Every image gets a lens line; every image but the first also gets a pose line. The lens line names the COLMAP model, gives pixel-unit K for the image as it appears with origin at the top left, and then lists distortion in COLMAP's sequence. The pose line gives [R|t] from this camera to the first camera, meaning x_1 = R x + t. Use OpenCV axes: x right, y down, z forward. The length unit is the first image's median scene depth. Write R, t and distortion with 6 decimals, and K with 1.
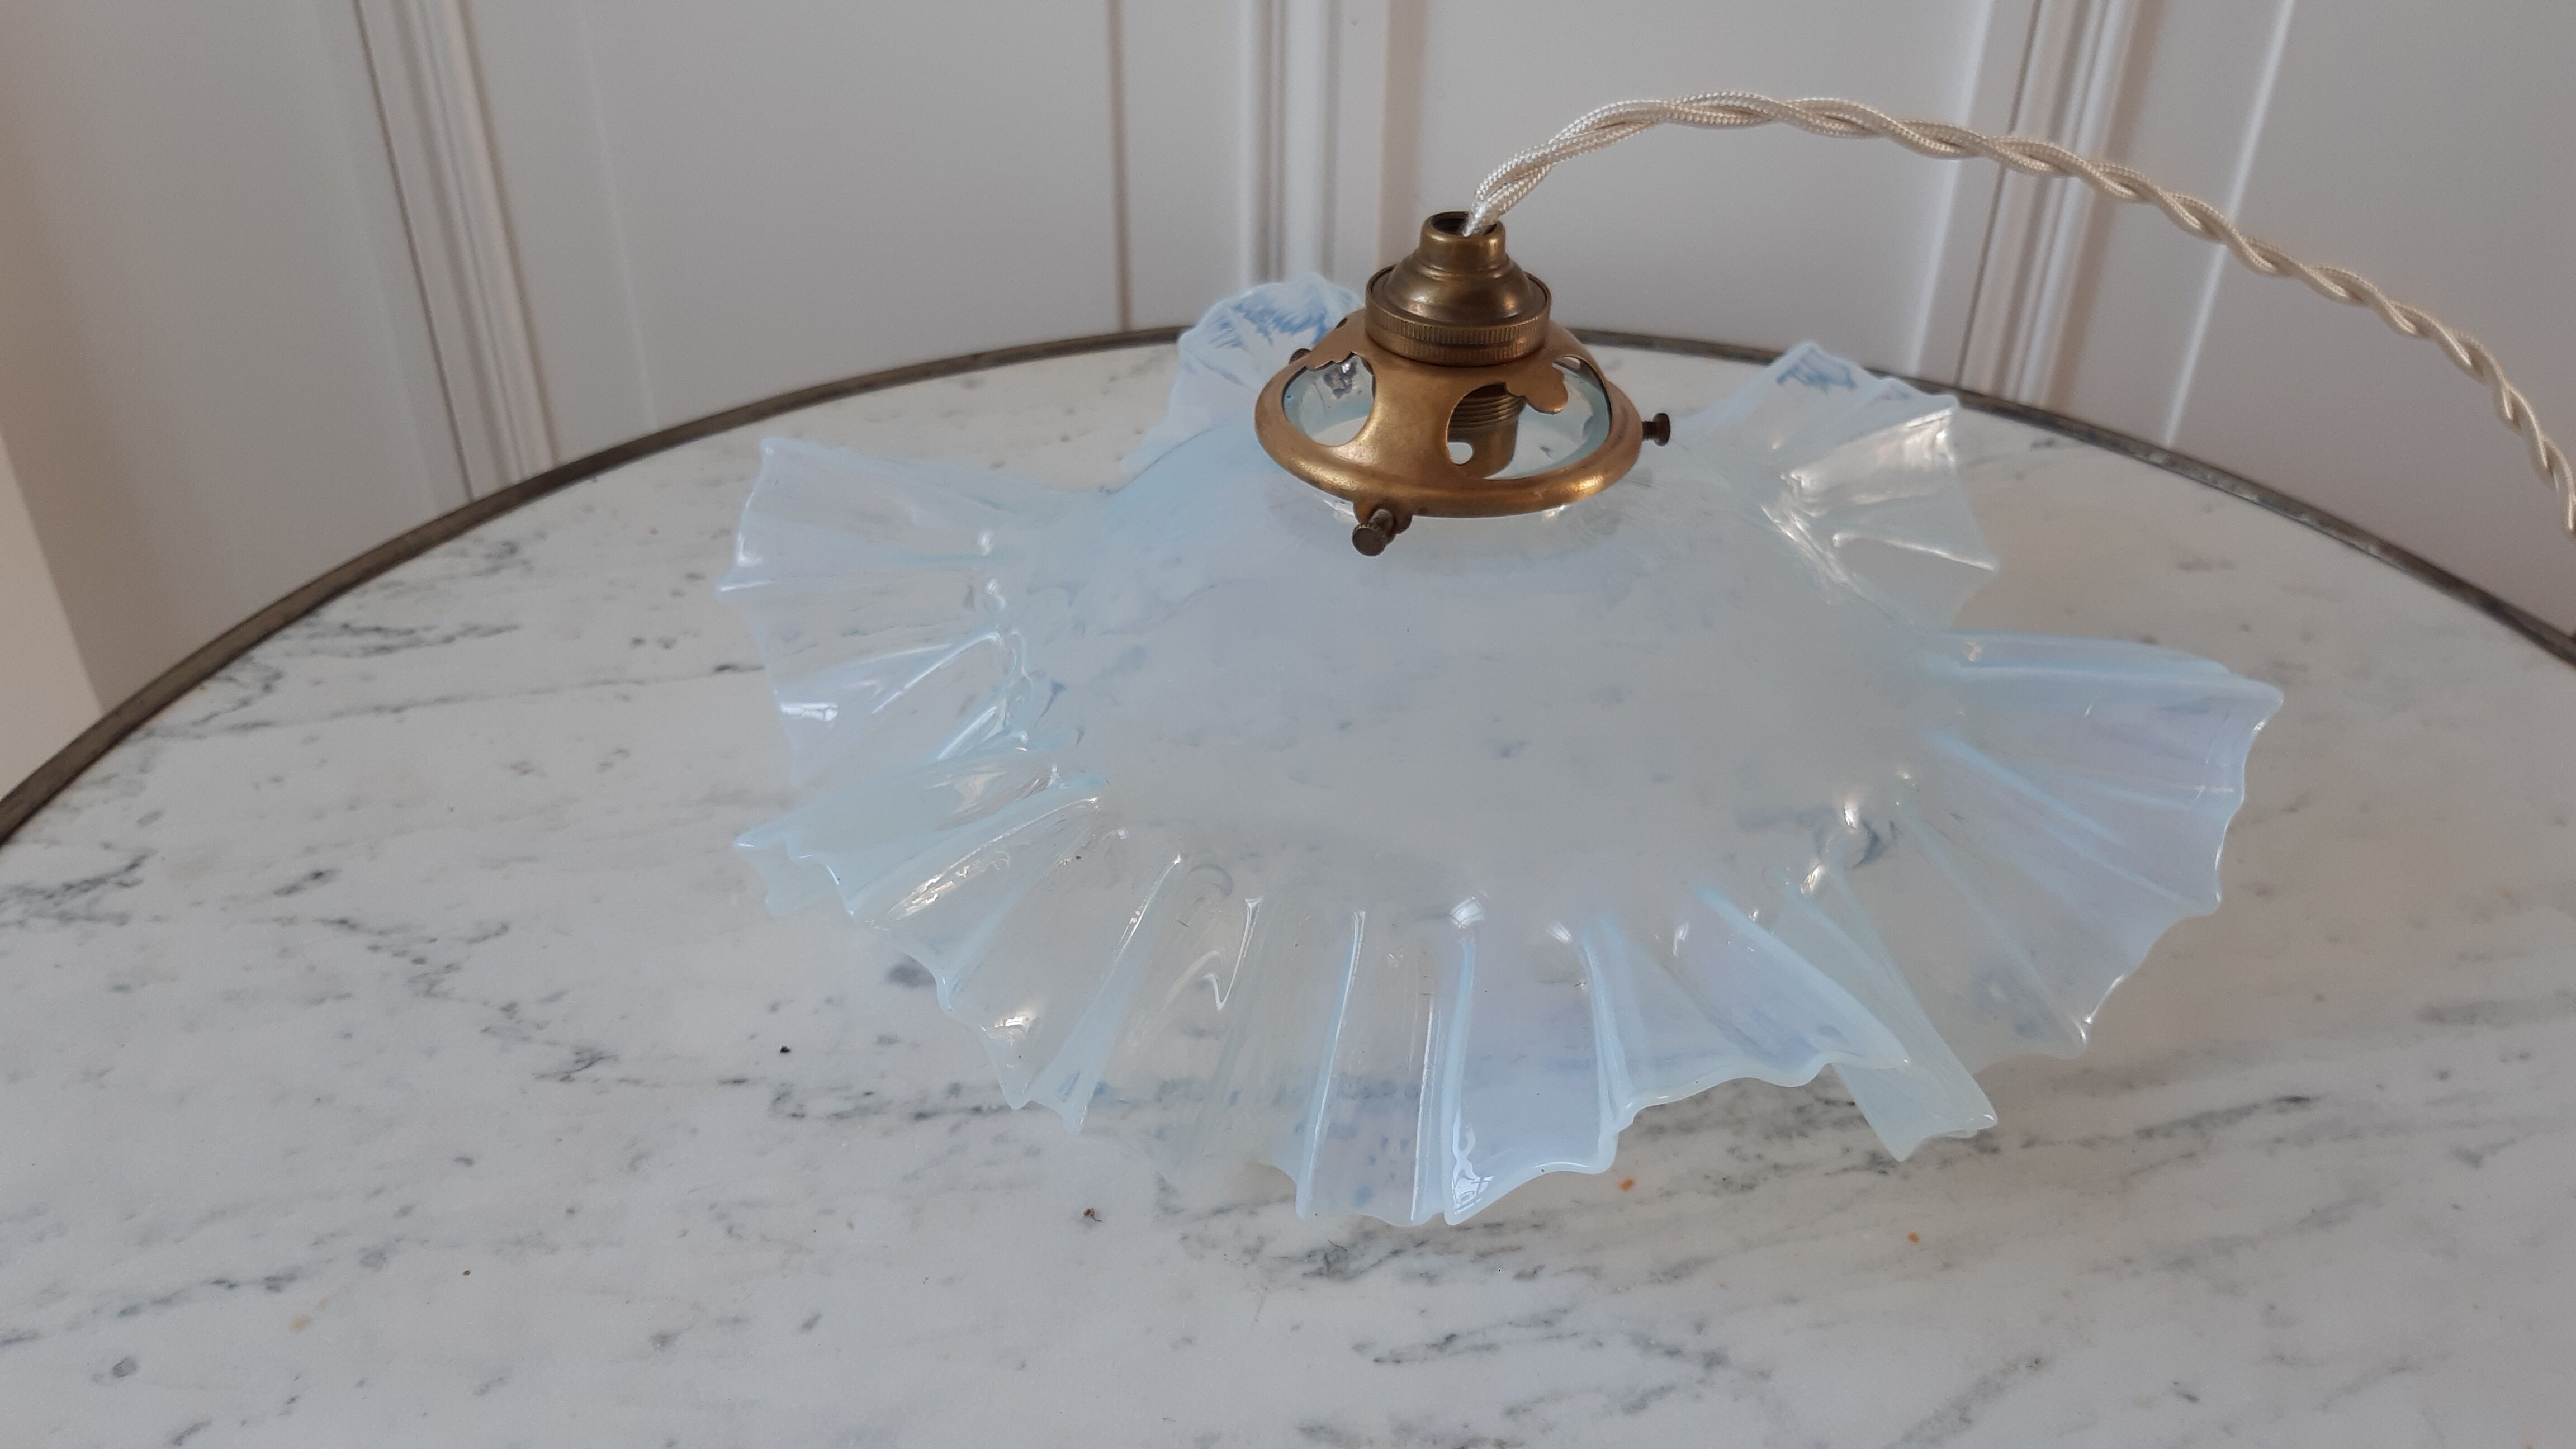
lens RADIAL K [[2024.8, 0, 1288.0], [0, 2024.8, 724.5], [0, 0, 1]] dist [0.038284, -0.120808]
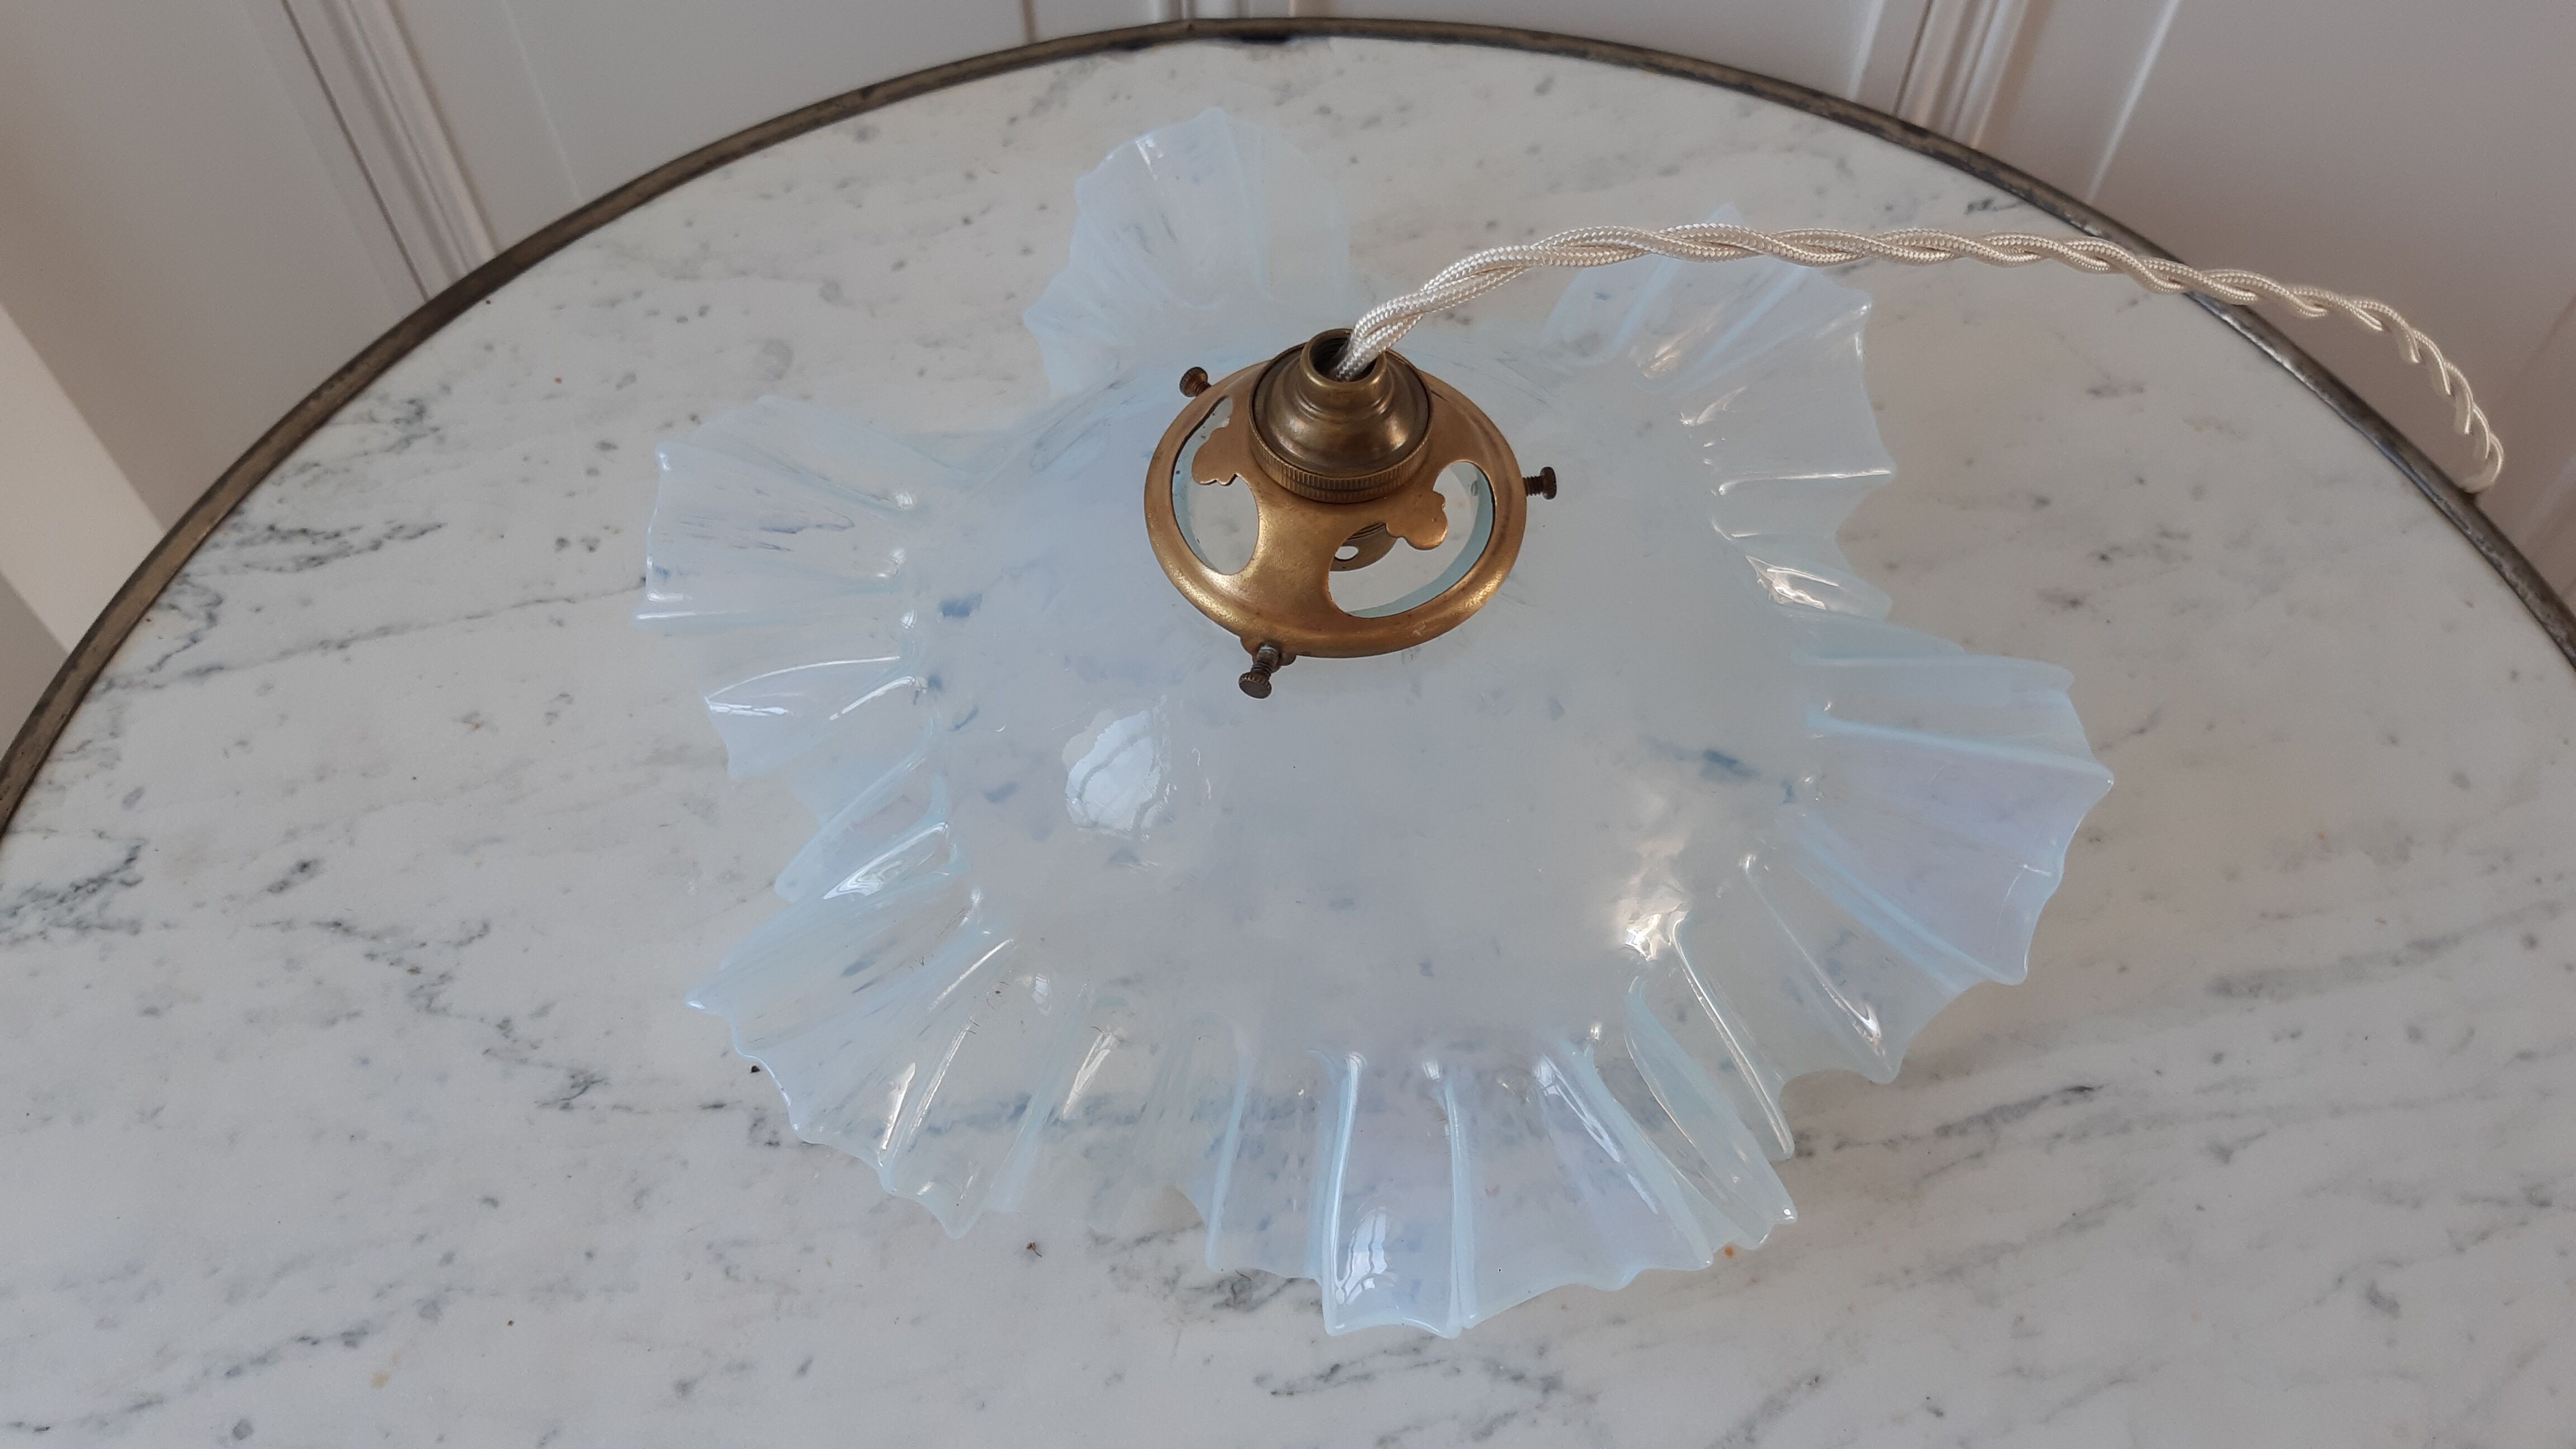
lens RADIAL K [[2024.8, 0, 1288.0], [0, 2024.8, 724.5], [0, 0, 1]] dist [0.038284, -0.120808]
pose [[0.999620, -0.027315, 0.003583, 0.052200], [0.023937, 0.925574, 0.377809, -0.457933], [-0.013636, -0.377580, 0.925877, 0.022916]]
